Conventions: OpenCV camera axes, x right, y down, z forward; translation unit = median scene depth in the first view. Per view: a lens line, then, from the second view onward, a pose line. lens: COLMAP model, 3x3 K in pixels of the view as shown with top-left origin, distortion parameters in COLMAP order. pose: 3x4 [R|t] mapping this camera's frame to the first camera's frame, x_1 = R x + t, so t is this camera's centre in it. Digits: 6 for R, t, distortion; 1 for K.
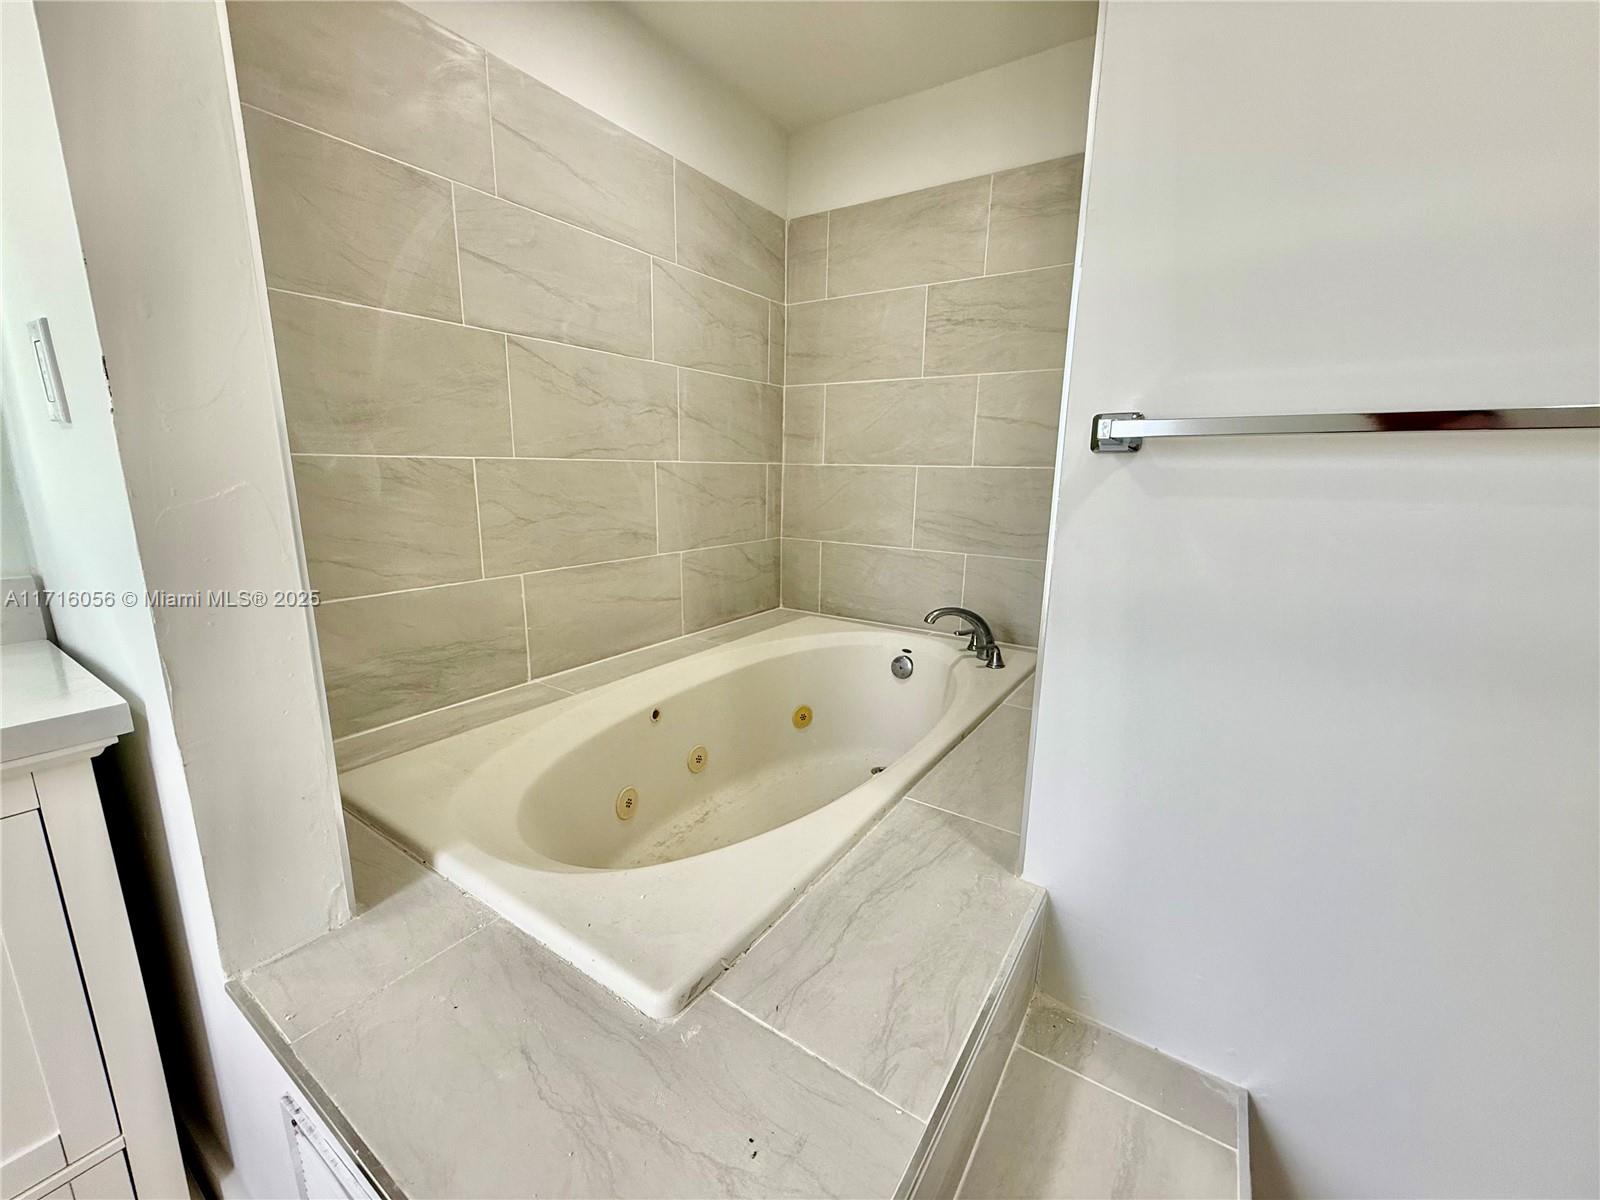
lens RADIAL K [[637.8, 0, 796.9], [0, 637.8, 601.8], [0, 0, 1]] dist [-0.003004, -0.000712]
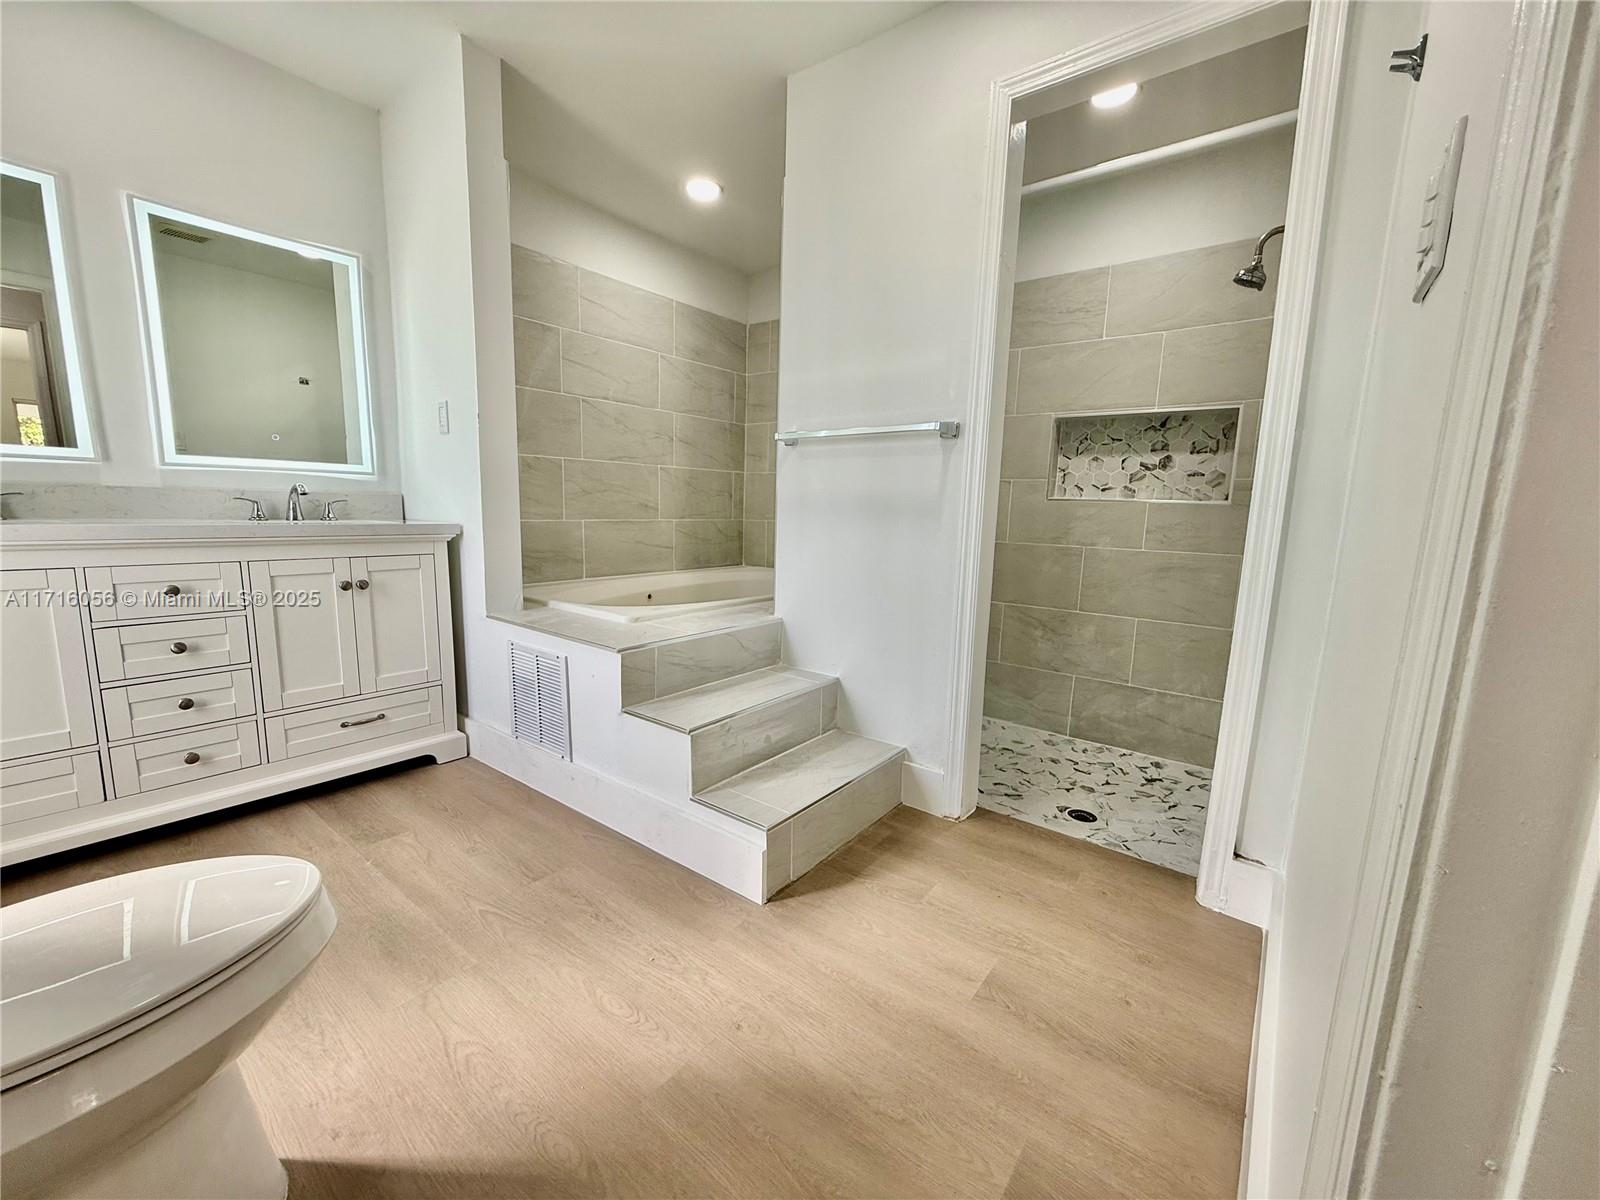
lens RADIAL K [[637.8, 0, 801.7], [0, 637.8, 601.3], [0, 0, 1]] dist [-0.003004, -0.000712]
pose [[0.997996, 0.024619, -0.058300, 0.272831], [-0.027821, 0.998111, -0.054771, 0.230344], [0.056841, 0.056283, 0.996796, -0.684526]]
